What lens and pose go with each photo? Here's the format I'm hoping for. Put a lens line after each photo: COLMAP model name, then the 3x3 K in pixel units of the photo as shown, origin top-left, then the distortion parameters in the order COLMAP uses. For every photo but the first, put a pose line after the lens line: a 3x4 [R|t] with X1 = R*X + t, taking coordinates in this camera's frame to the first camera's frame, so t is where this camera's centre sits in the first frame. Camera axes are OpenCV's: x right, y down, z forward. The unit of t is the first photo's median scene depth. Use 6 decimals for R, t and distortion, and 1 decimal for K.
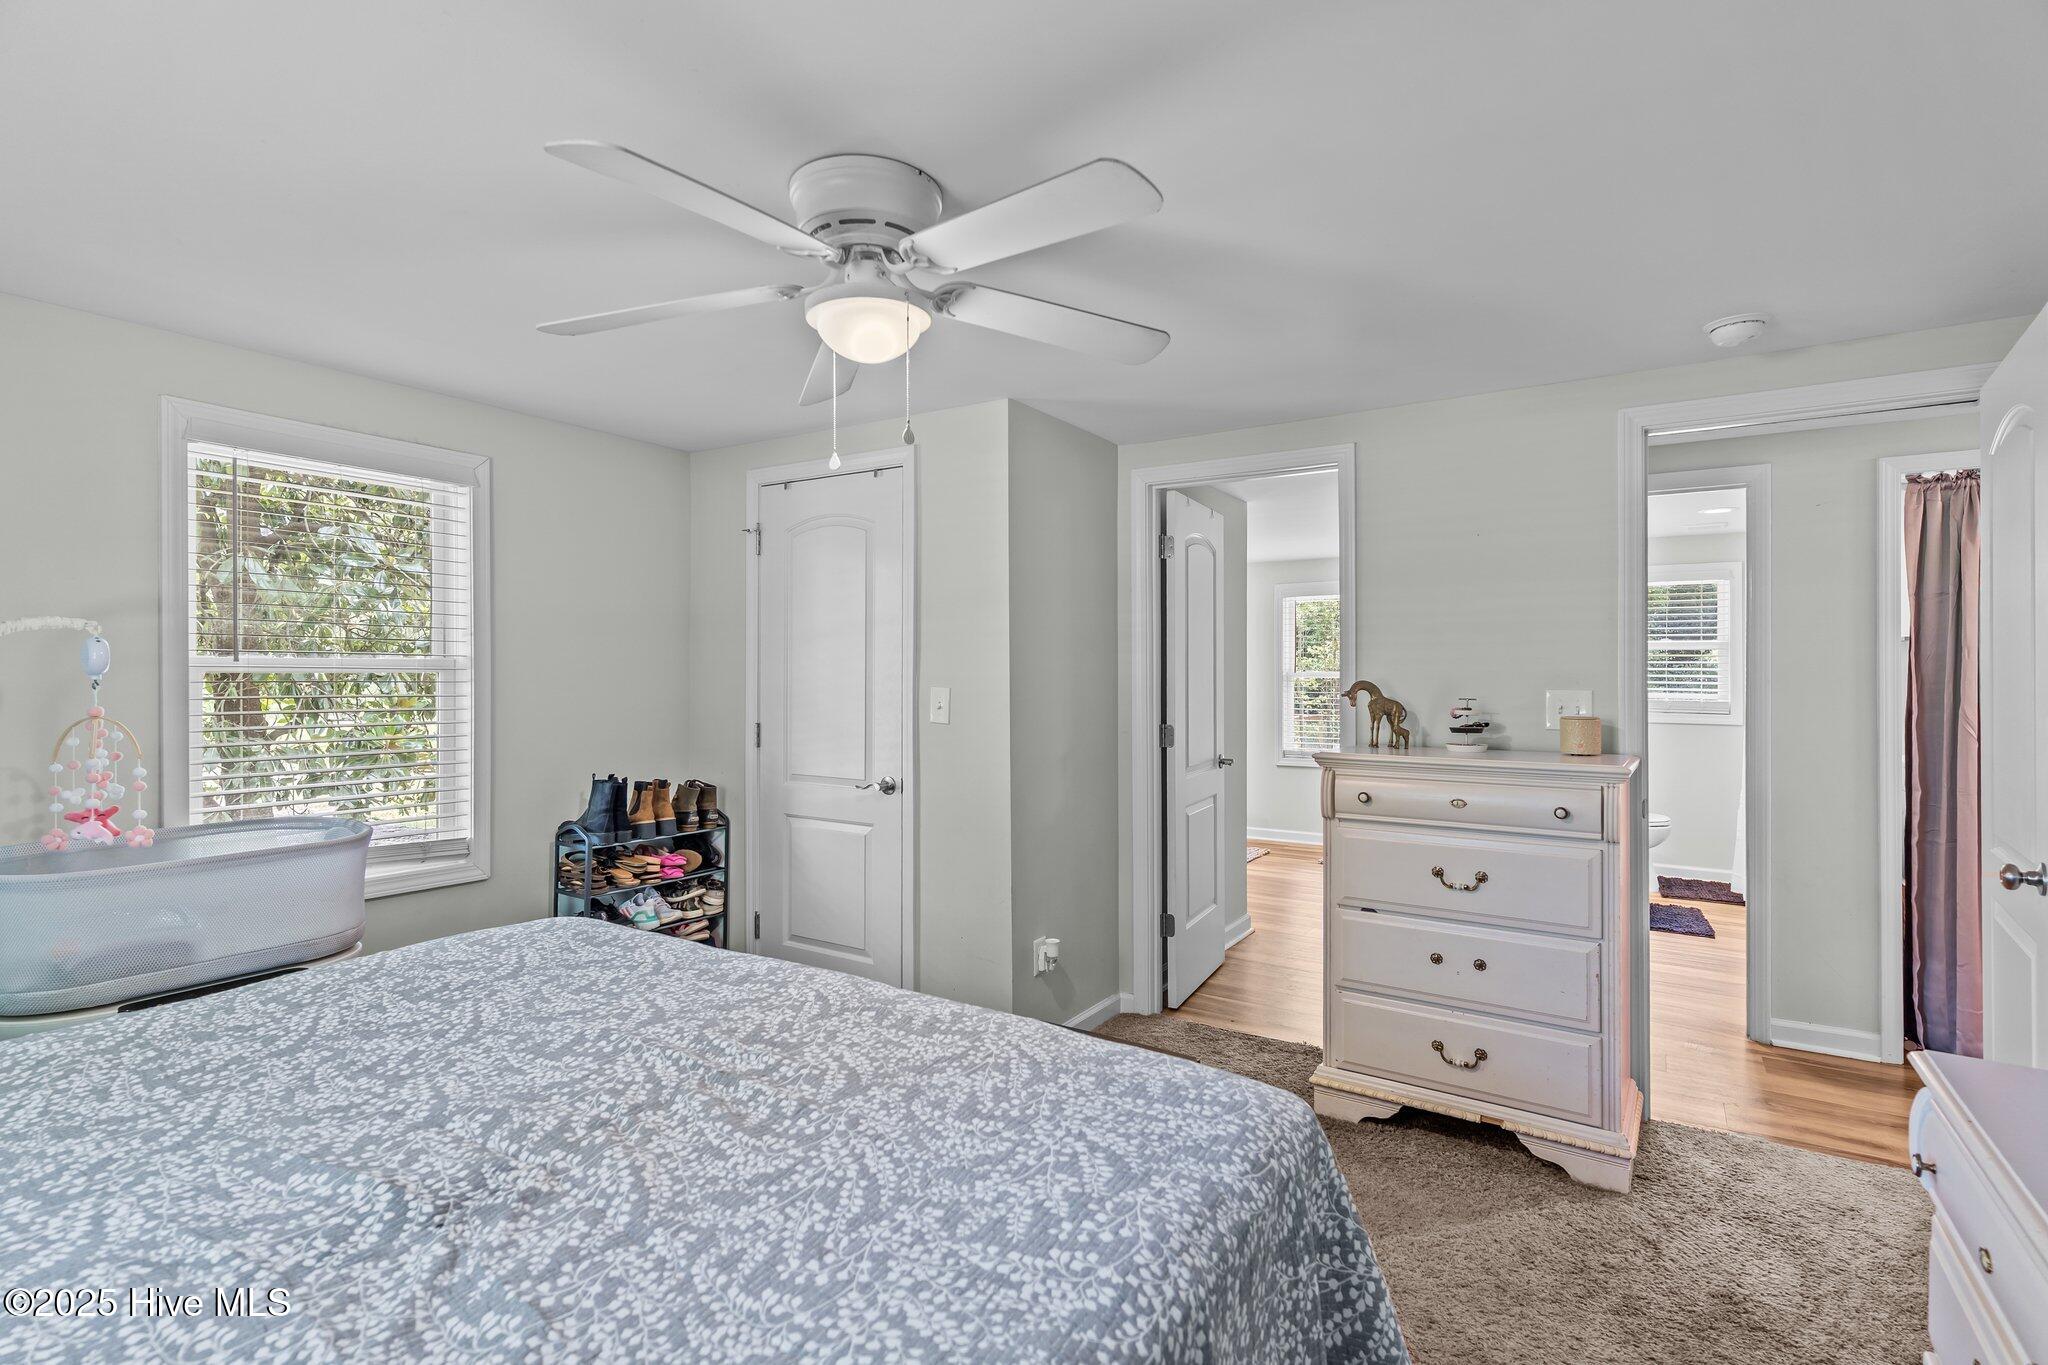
lens RADIAL K [[980.8, 0, 1013.2], [0, 980.8, 677.4], [0, 0, 1]] dist [0.001934, 0.000562]
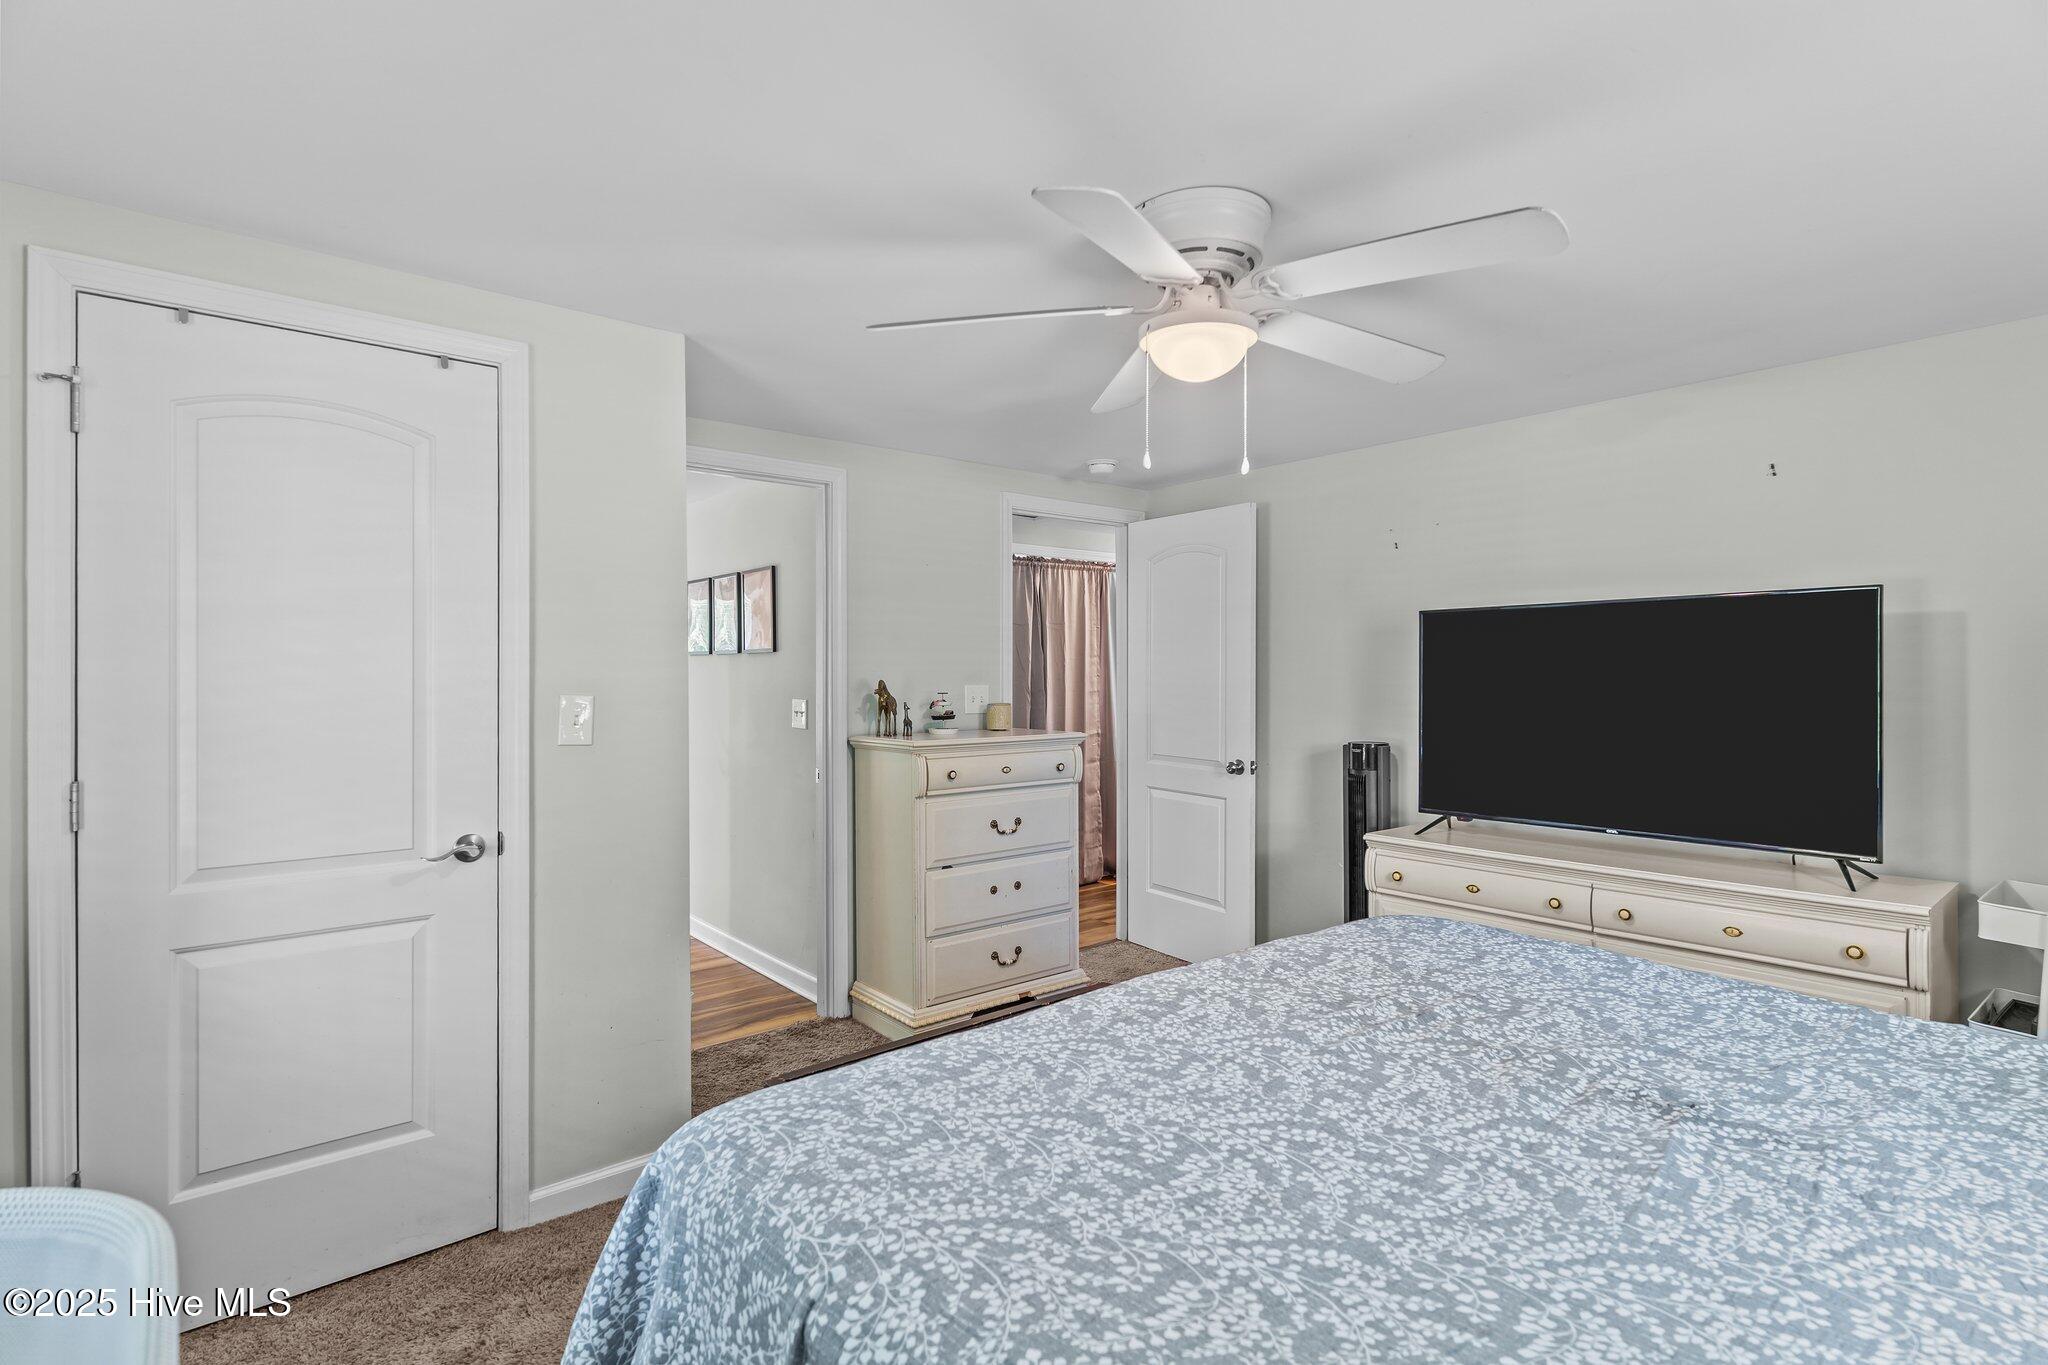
lens RADIAL K [[980.8, 0, 1015.2], [0, 980.8, 673.9], [0, 0, 1]] dist [0.001934, 0.000562]
pose [[0.299198, -0.004261, 0.954181, -1.202445], [0.008281, 0.999964, 0.001869, -0.006643], [-0.954155, 0.007342, 0.299223, 0.858119]]
